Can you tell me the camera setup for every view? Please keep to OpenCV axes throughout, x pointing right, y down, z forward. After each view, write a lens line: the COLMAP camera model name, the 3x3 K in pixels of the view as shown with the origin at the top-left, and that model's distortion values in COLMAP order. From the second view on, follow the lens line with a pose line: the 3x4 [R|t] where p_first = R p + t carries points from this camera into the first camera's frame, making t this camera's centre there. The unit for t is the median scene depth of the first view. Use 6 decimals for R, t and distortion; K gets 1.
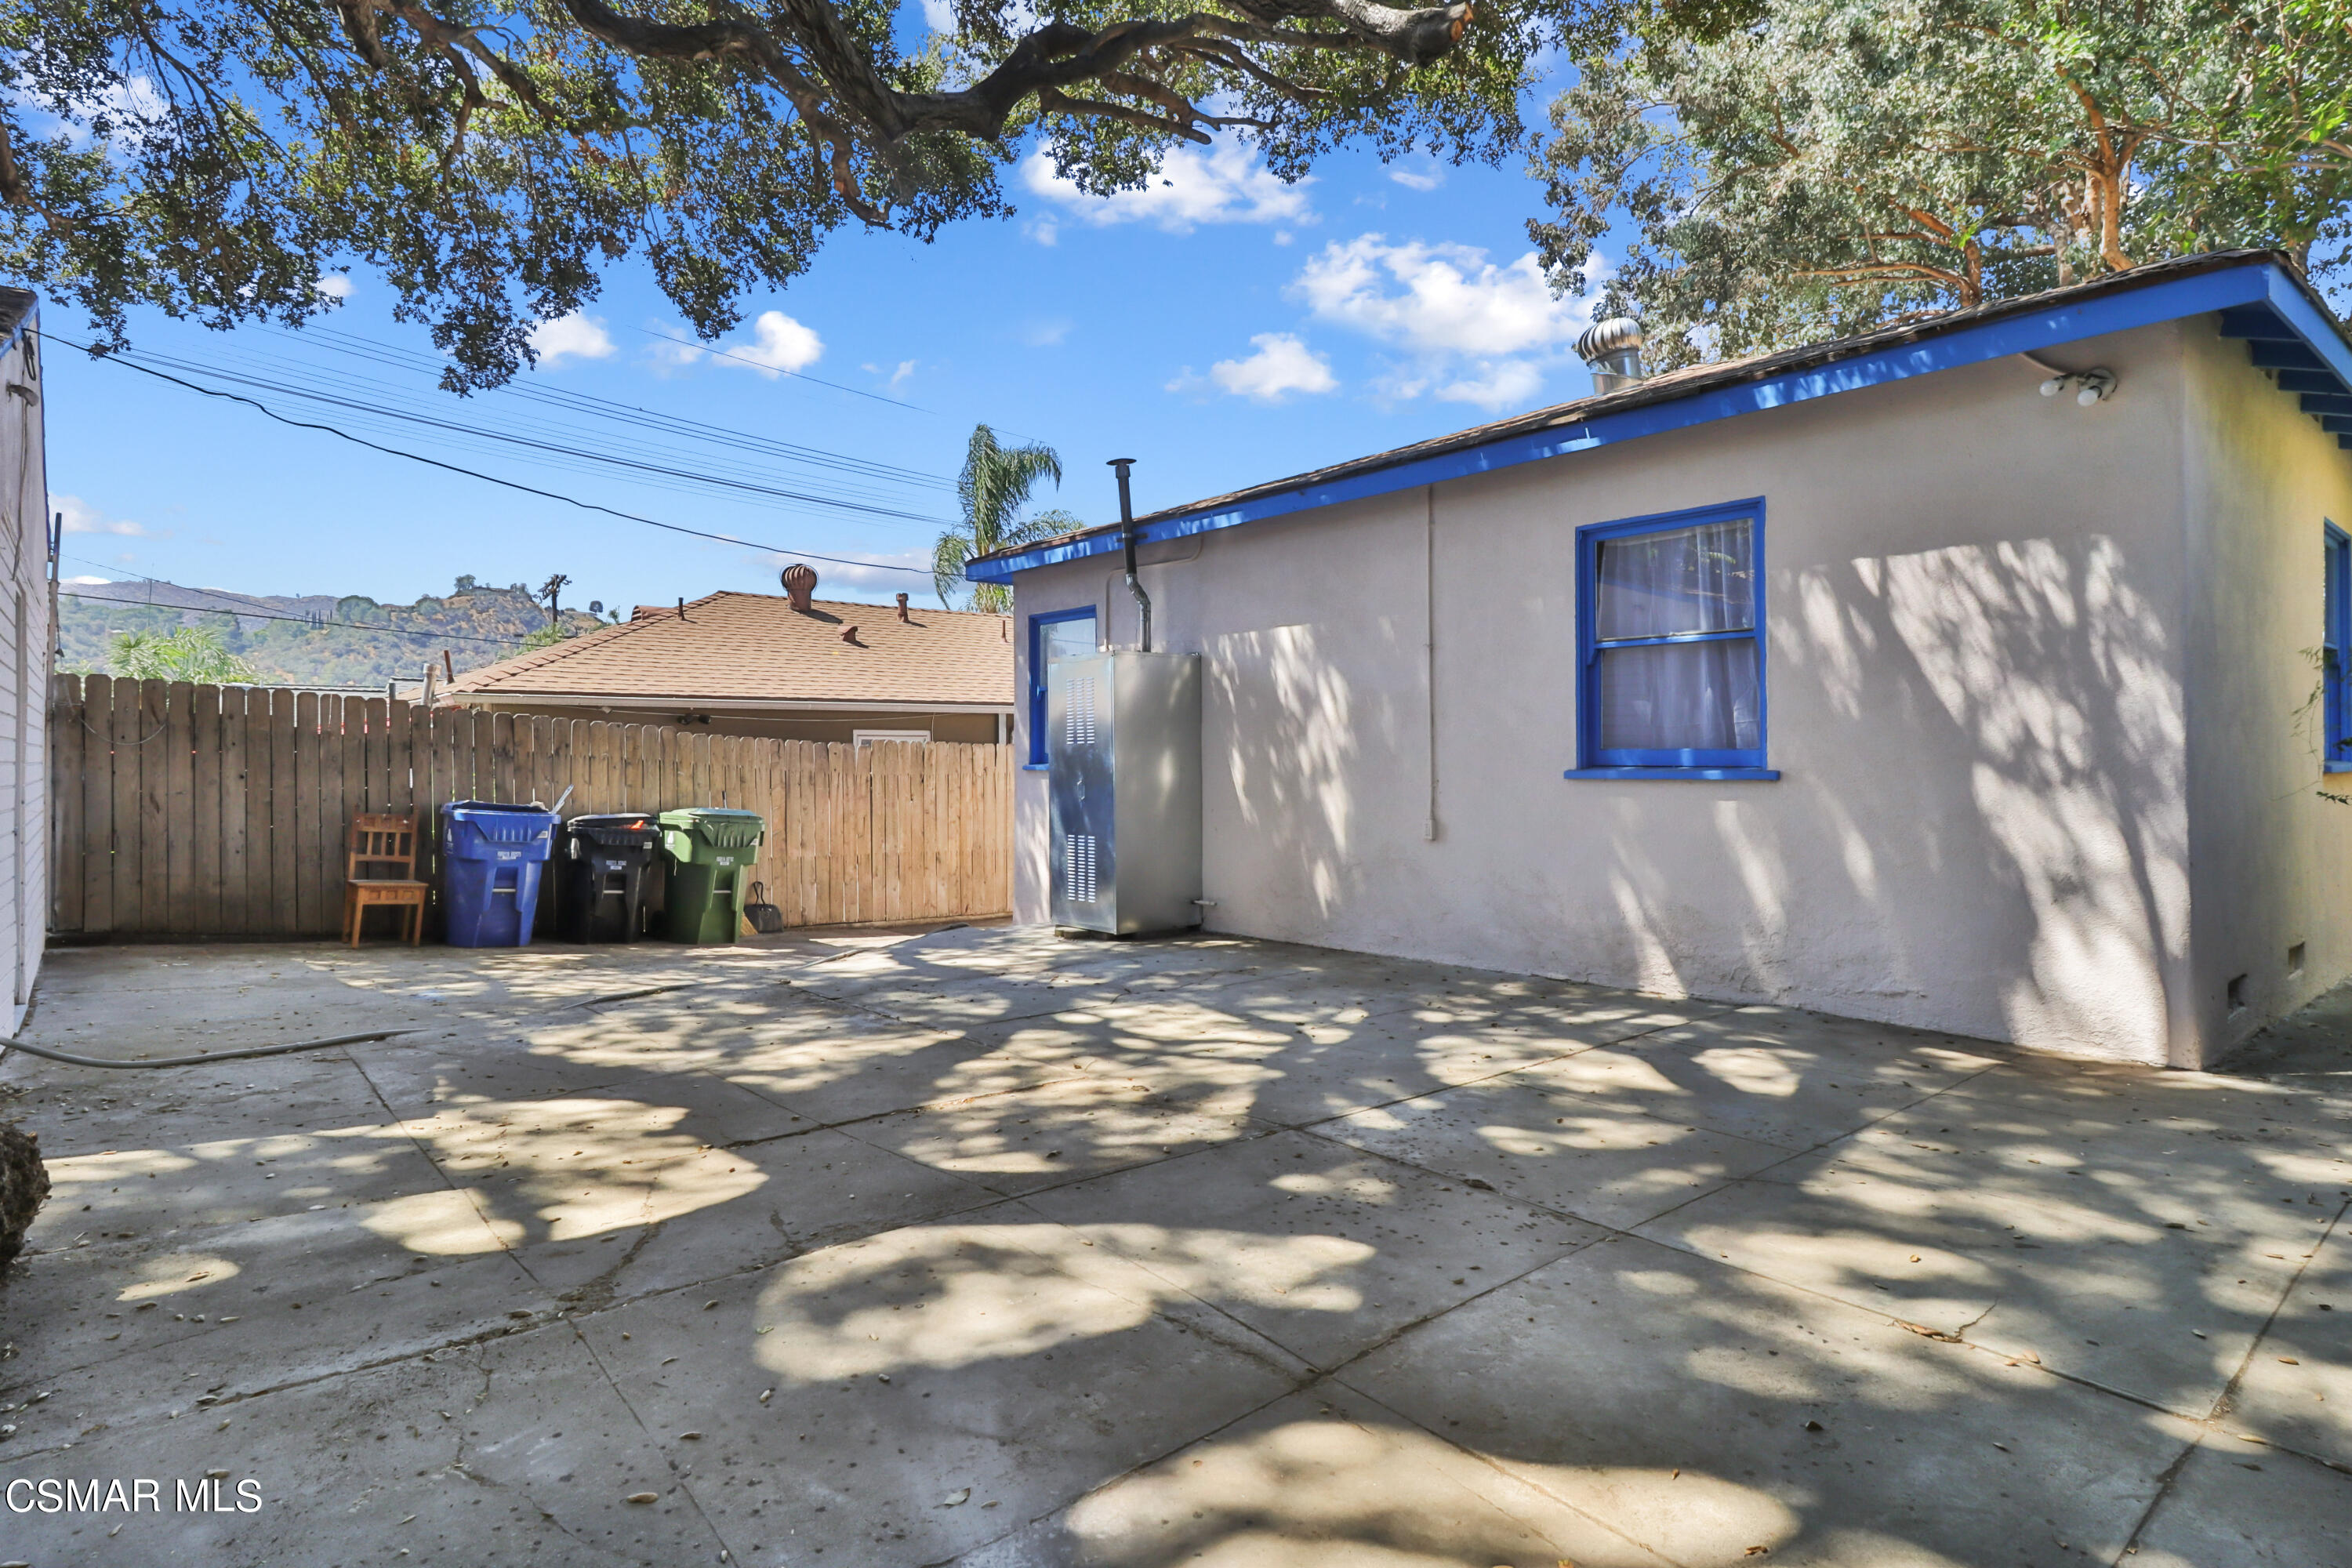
lens RADIAL K [[1215.4, 0, 1175.6], [0, 1215.4, 764.1], [0, 0, 1]] dist [0.017323, -0.006835]
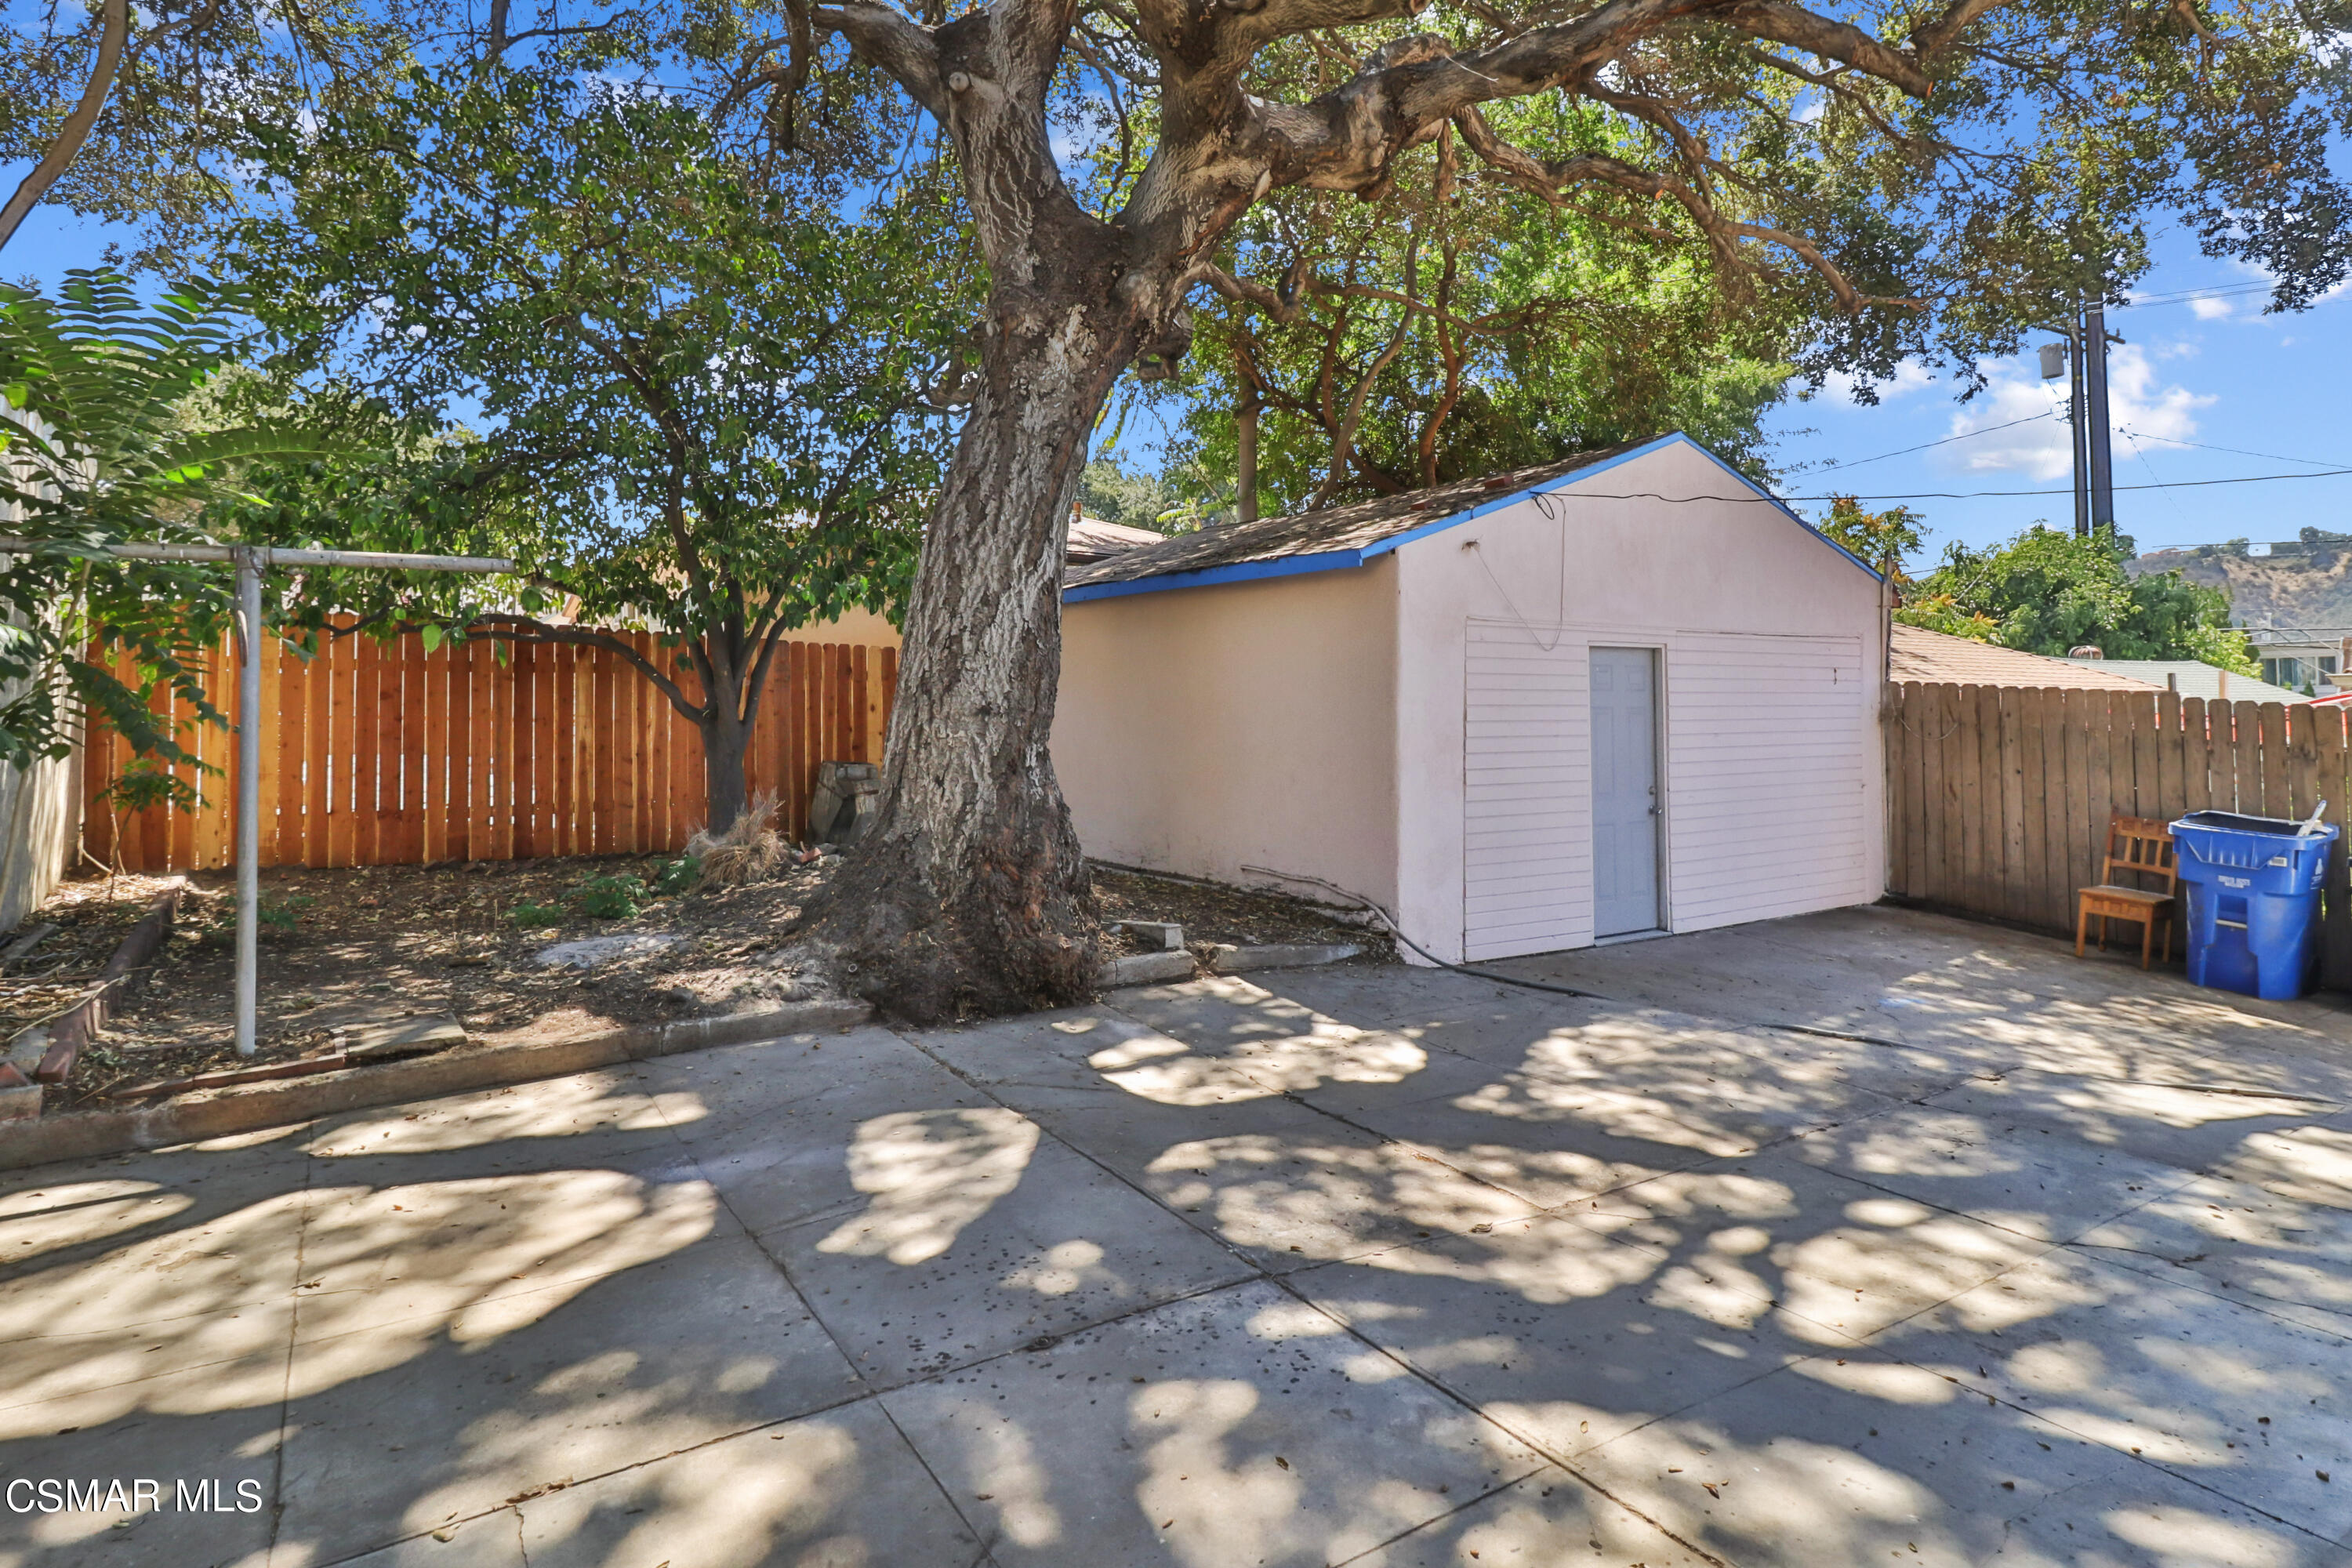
lens RADIAL K [[1215.4, 0, 1134.9], [0, 1215.4, 714.9], [0, 0, 1]] dist [0.017323, -0.006835]
pose [[-0.120857, 0.000773, -0.992670, 1.007395], [-0.001655, 0.999998, 0.000980, -0.103808], [0.992669, 0.001761, -0.120855, 1.050046]]
